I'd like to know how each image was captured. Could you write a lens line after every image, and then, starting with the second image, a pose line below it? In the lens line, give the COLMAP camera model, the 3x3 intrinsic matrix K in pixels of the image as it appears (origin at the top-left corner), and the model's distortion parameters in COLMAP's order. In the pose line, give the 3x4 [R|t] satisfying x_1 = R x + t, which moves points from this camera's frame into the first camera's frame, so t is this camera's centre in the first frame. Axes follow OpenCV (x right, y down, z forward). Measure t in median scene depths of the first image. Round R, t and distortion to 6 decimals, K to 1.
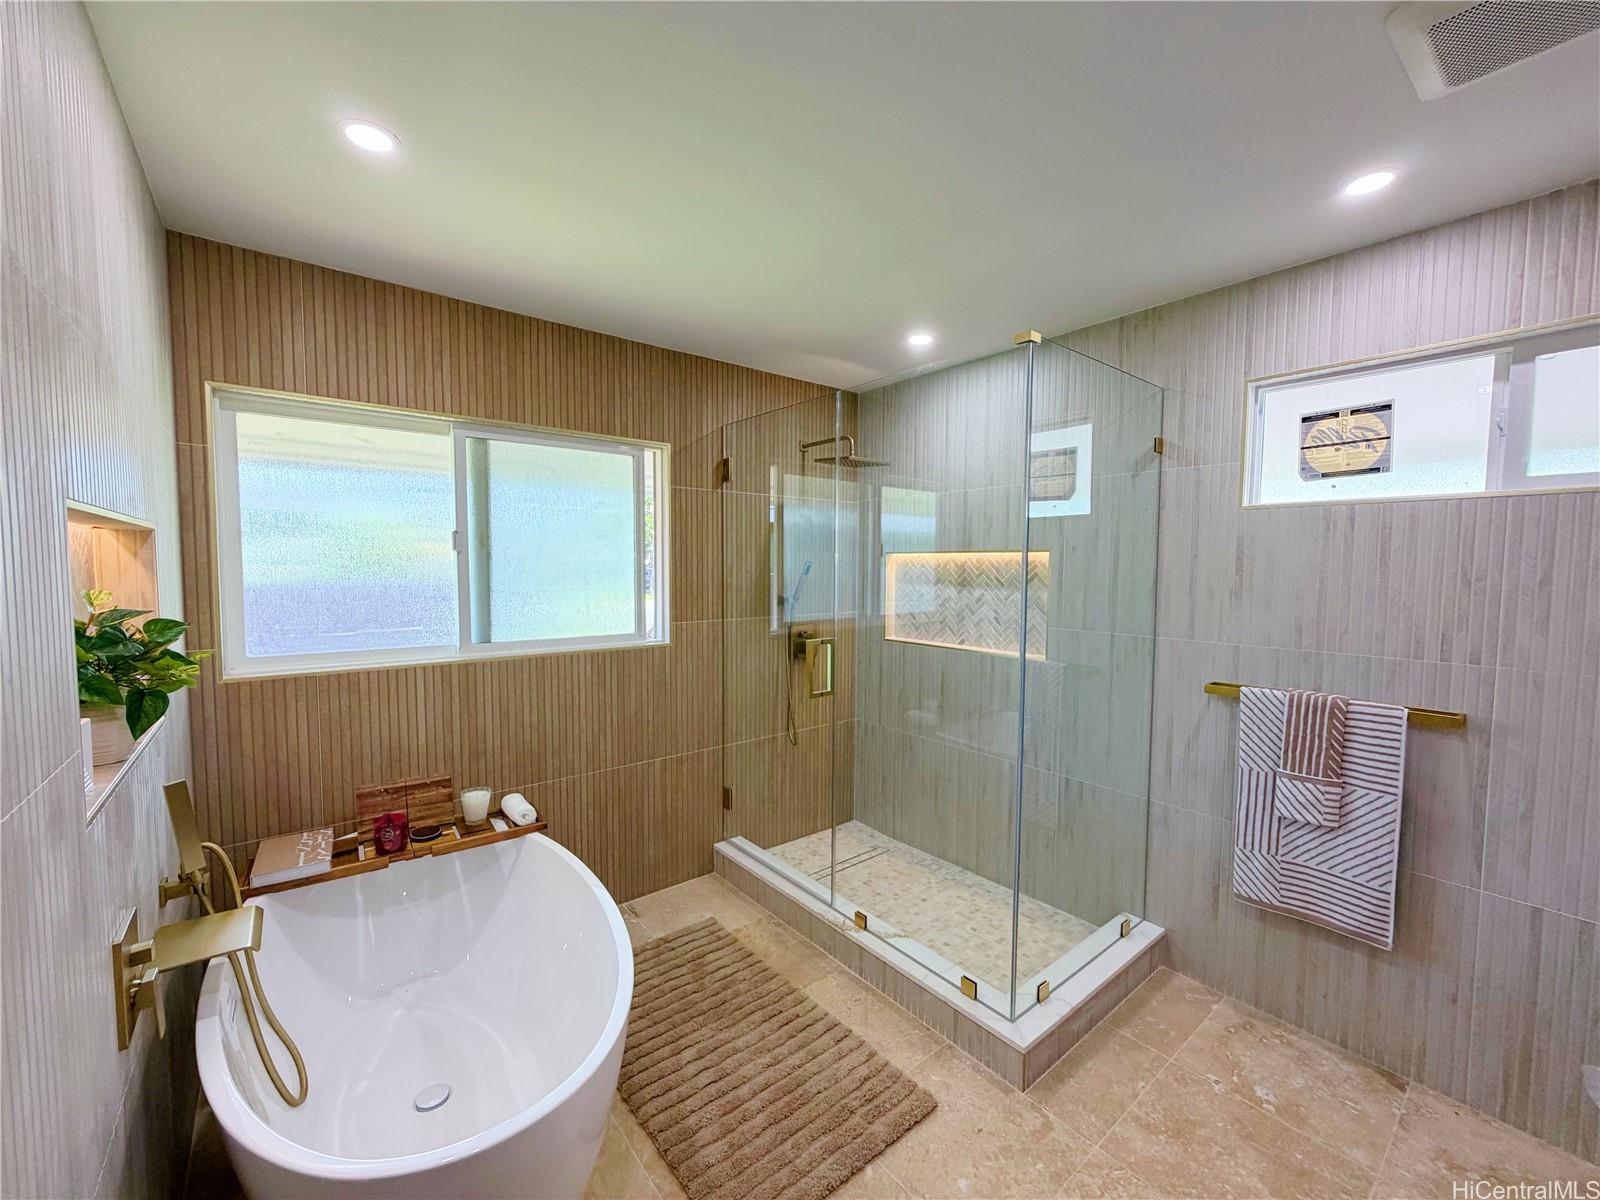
lens RADIAL K [[638.7, 0, 792.4], [0, 638.7, 598.3], [0, 0, 1]] dist [-0.001691, -0.000469]
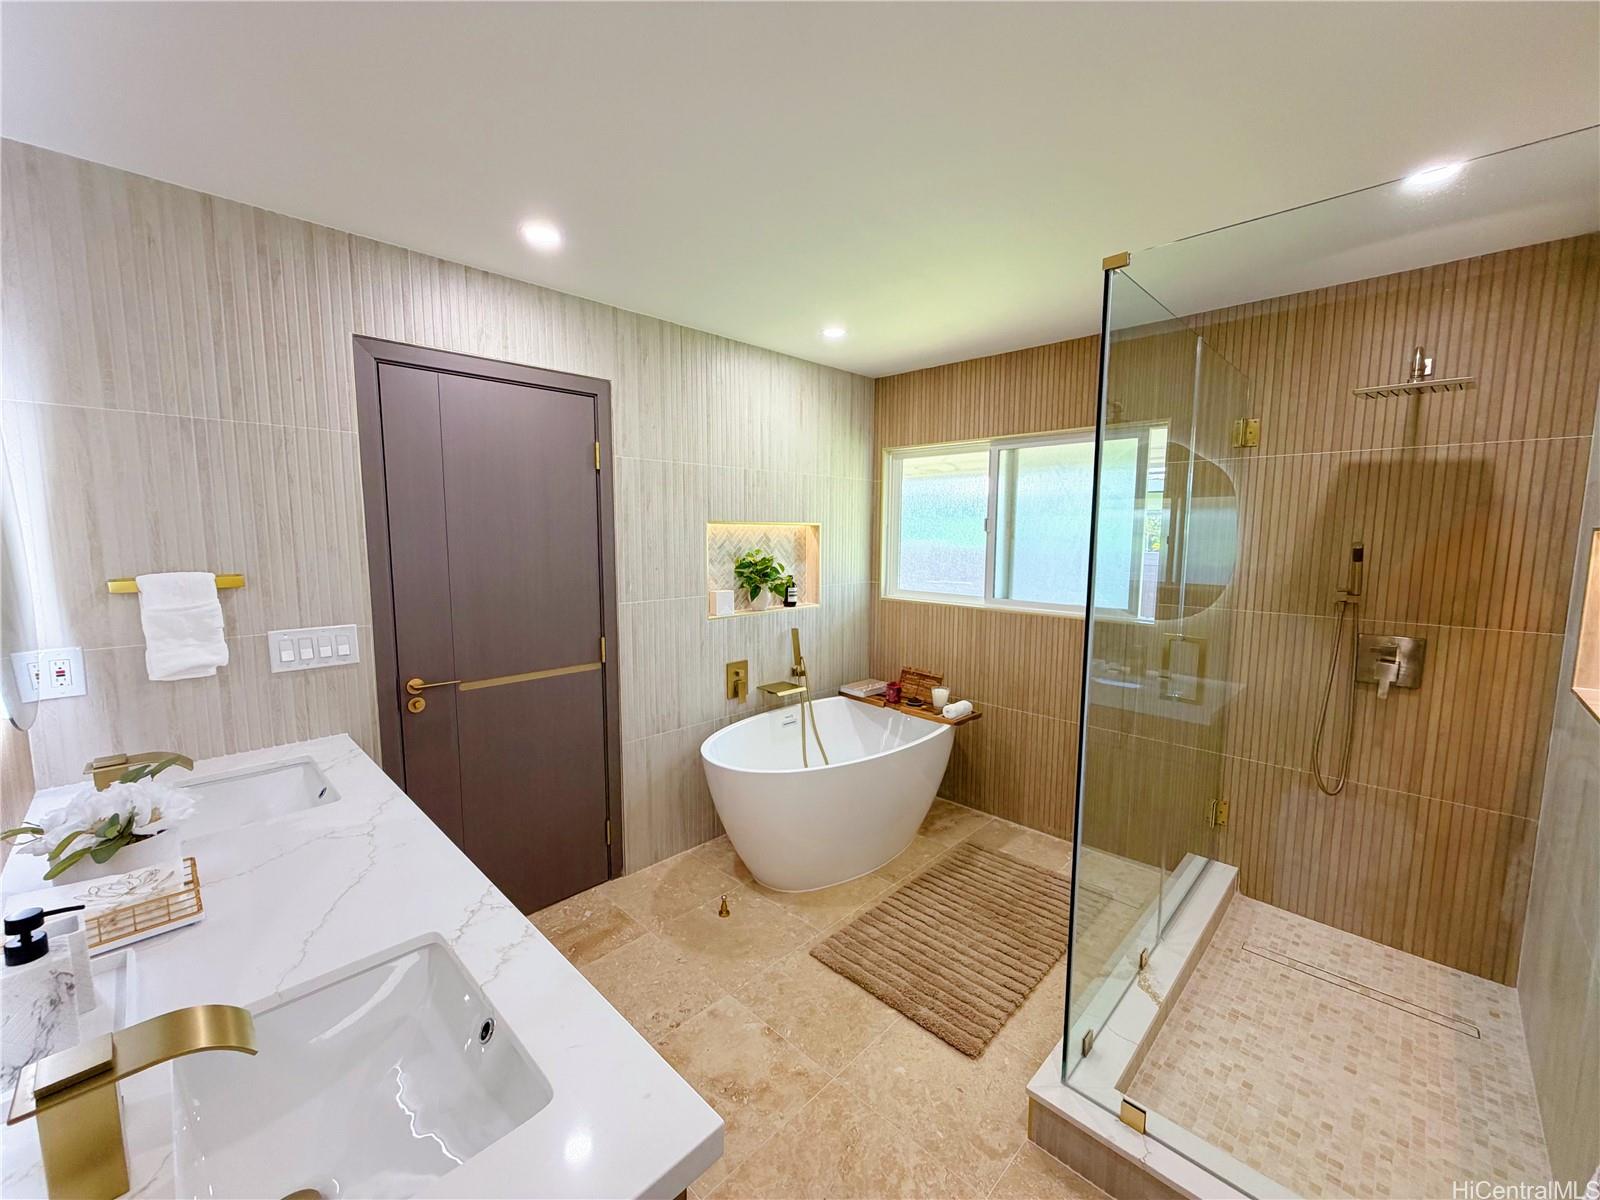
lens RADIAL K [[638.7, 0, 796.6], [0, 638.7, 600.6], [0, 0, 1]] dist [-0.001691, -0.000469]
pose [[0.119286, 0.105543, -0.987234, 1.074093], [-0.060053, 0.993280, 0.098933, -0.045867], [0.991042, 0.047485, 0.124822, 0.500305]]
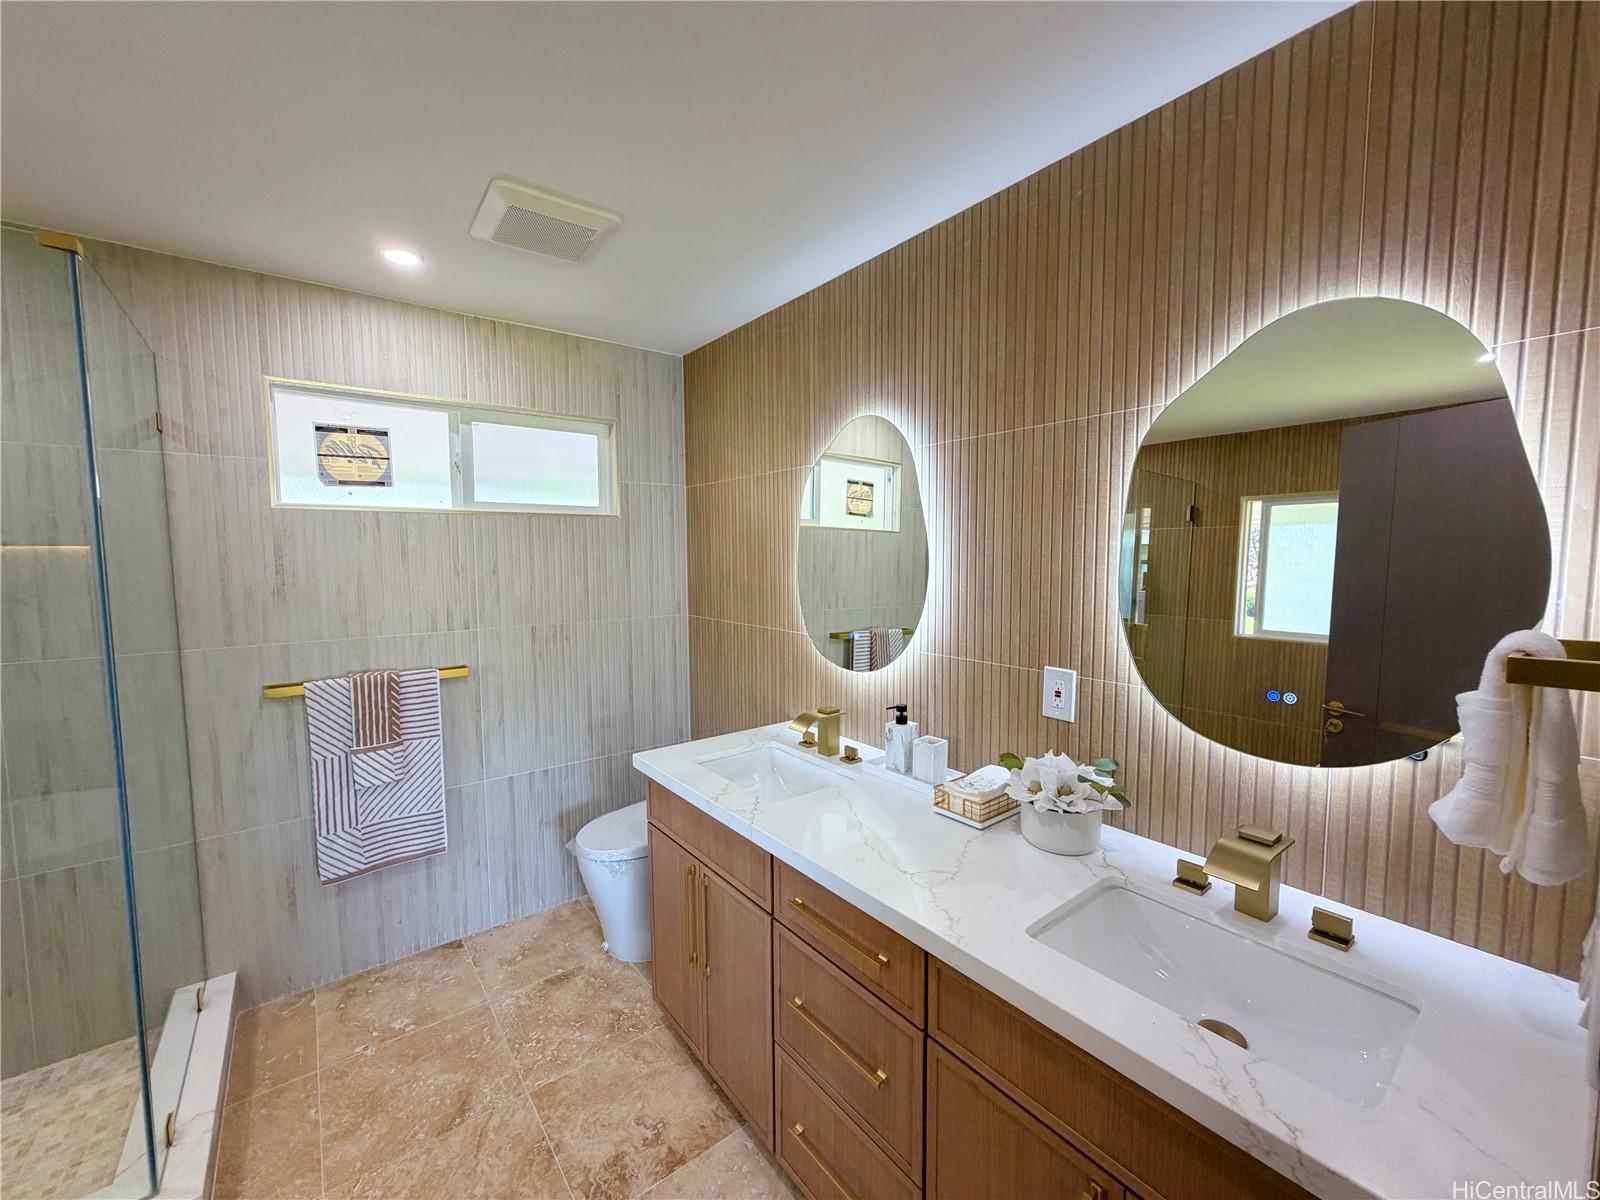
lens RADIAL K [[638.7, 0, 795.5], [0, 638.7, 599.1], [0, 0, 1]] dist [-0.001691, -0.000469]
pose [[0.008042, -0.078176, 0.996907, -0.315951], [0.063451, 0.994970, 0.077512, -0.026012], [-0.997953, 0.062632, 0.012962, 0.208823]]
